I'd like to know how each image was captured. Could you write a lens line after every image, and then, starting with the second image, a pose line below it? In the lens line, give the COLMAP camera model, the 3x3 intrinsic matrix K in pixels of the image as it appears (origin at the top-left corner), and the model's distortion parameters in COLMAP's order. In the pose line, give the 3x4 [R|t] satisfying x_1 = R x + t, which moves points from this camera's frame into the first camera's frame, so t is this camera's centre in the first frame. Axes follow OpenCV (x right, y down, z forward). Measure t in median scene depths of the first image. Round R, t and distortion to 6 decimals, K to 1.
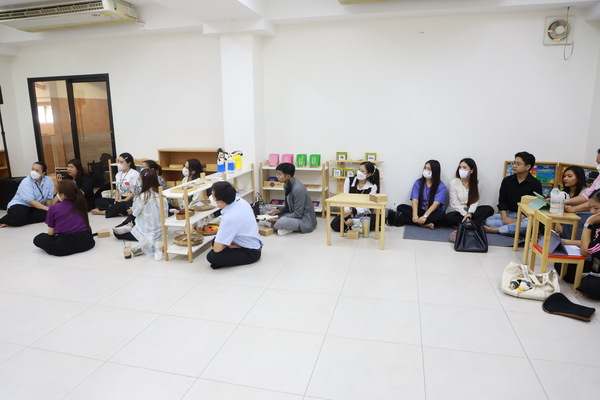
lens RADIAL K [[412.1, 0, 300.0], [0, 412.1, 200.0], [0, 0, 1]] dist [-0.163225, 0.188723]
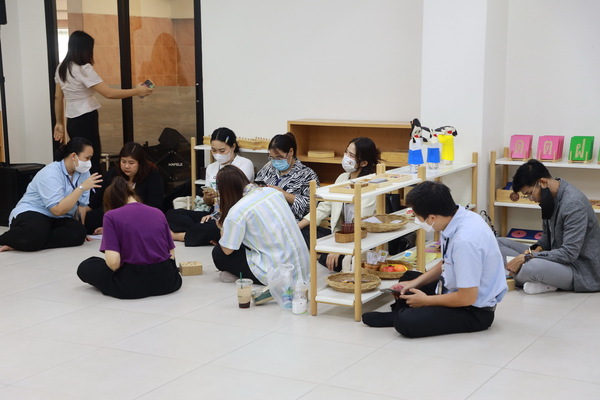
lens RADIAL K [[1014.9, 0, 300.0], [0, 1014.9, 200.0], [0, 0, 1]] dist [0.462148, 0.013093]
pose [[0.965546, 0.040631, -0.257041, 0.003655], [-0.057425, 0.996654, -0.058167, 0.059869], [0.253818, 0.070924, 0.964648, -0.290399]]
